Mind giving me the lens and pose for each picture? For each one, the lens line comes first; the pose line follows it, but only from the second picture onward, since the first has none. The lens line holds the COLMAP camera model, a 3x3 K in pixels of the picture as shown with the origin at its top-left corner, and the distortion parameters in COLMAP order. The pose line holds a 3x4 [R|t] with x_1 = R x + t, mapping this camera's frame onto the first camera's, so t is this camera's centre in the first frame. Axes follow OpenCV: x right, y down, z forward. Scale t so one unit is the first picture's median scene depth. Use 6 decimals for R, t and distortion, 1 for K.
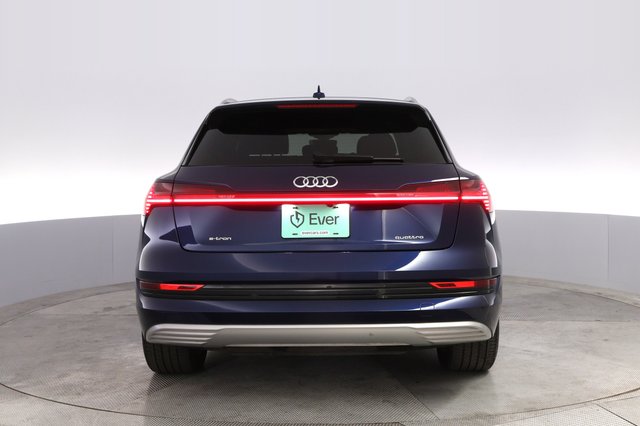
lens RADIAL K [[534.3, 0, 319.0], [0, 534.3, 216.7], [0, 0, 1]] dist [0.020505, -0.008694]
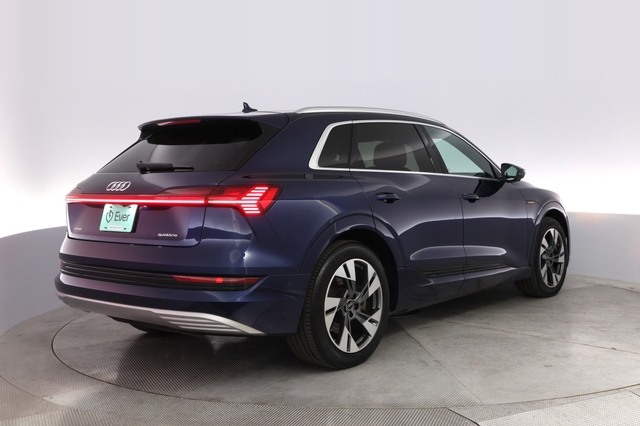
lens RADIAL K [[534.3, 0, 317.6], [0, 534.3, 210.0], [0, 0, 1]] dist [0.020505, -0.008694]
pose [[0.956455, 0.040553, -0.289049, 0.701760], [-0.047787, 0.998695, -0.018012, -0.008776], [0.287942, 0.031040, 0.957145, -0.024369]]
